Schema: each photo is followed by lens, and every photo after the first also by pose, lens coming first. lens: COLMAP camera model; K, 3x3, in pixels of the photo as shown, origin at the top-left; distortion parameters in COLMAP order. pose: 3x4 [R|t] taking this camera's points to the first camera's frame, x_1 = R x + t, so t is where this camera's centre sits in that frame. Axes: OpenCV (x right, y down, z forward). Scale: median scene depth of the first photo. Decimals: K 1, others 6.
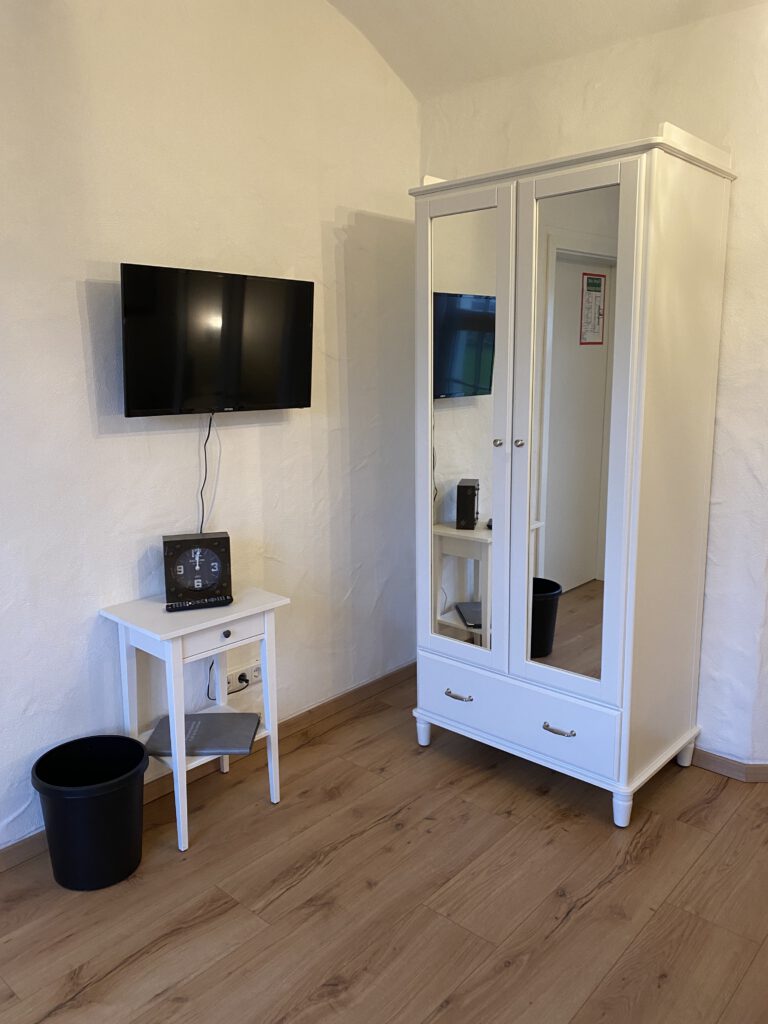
lens RADIAL K [[776.3, 0, 384.0], [0, 776.3, 512.0], [0, 0, 1]] dist [0.003292, 0.008427]
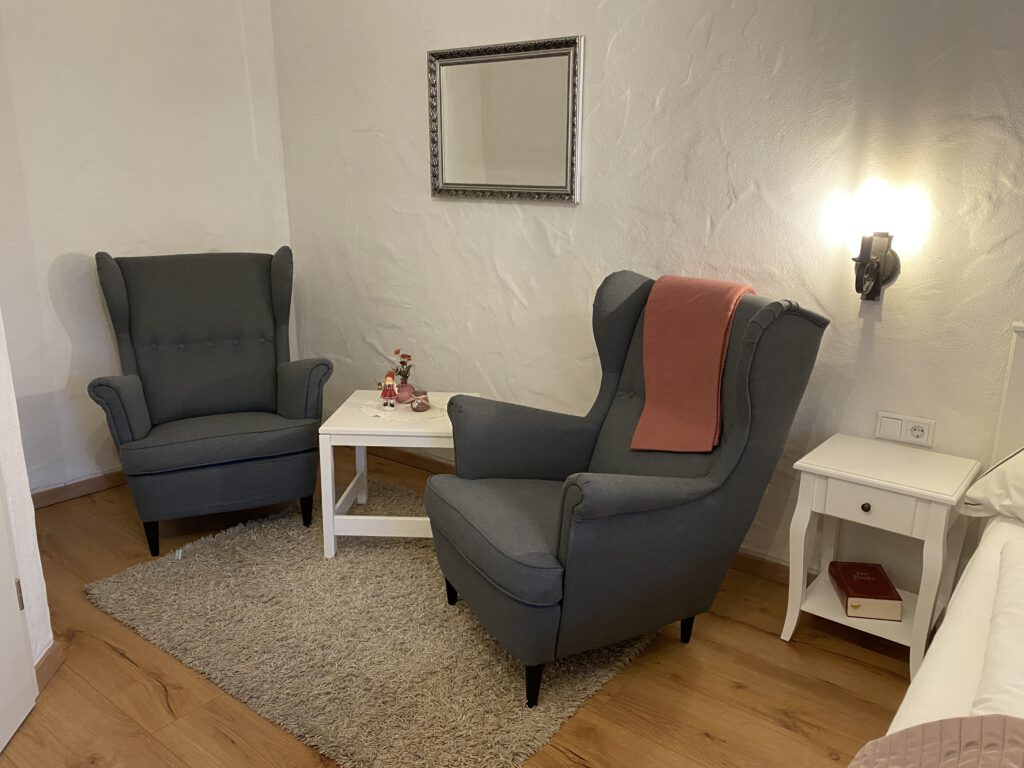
lens RADIAL K [[776.3, 0, 512.0], [0, 776.3, 384.0], [0, 0, 1]] dist [0.003292, 0.008427]
pose [[0.083176, 0.276136, -0.957513, 0.412650], [-0.196524, 0.946518, 0.255894, -0.219330], [0.976965, 0.166890, 0.132995, 0.982740]]
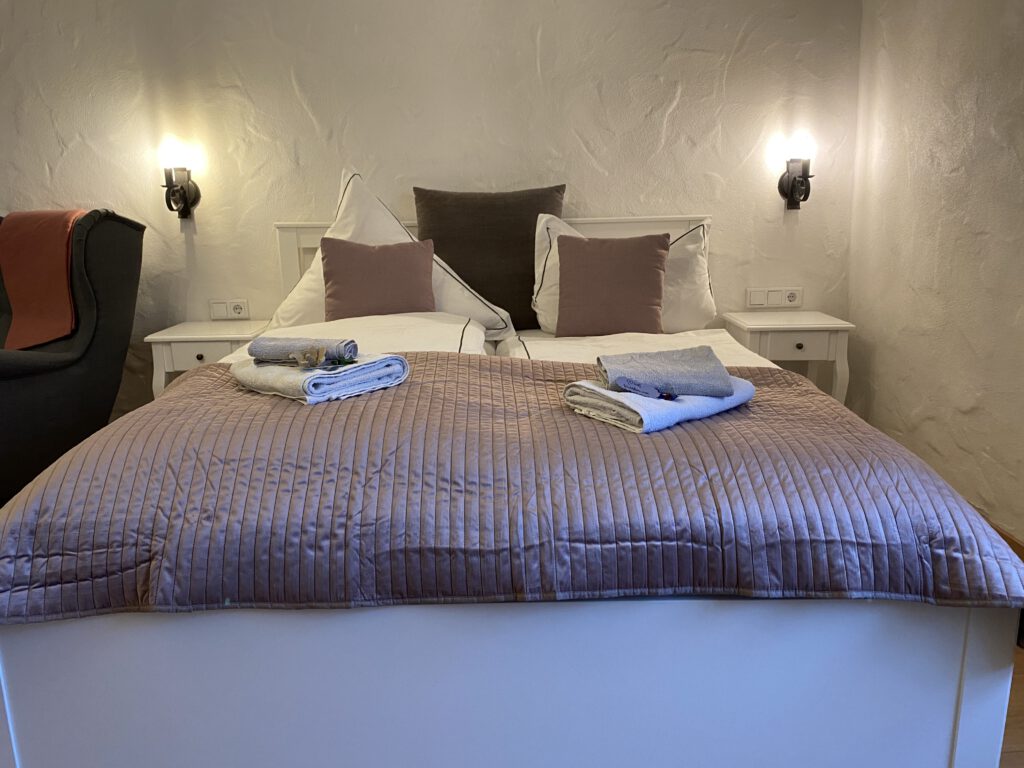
lens RADIAL K [[776.3, 0, 512.0], [0, 776.3, 384.0], [0, 0, 1]] dist [0.003292, 0.008427]
pose [[0.682801, 0.169460, -0.710680, 0.460099], [-0.131831, 0.985339, 0.108292, -0.206478], [0.718612, 0.019748, 0.695131, 0.986084]]
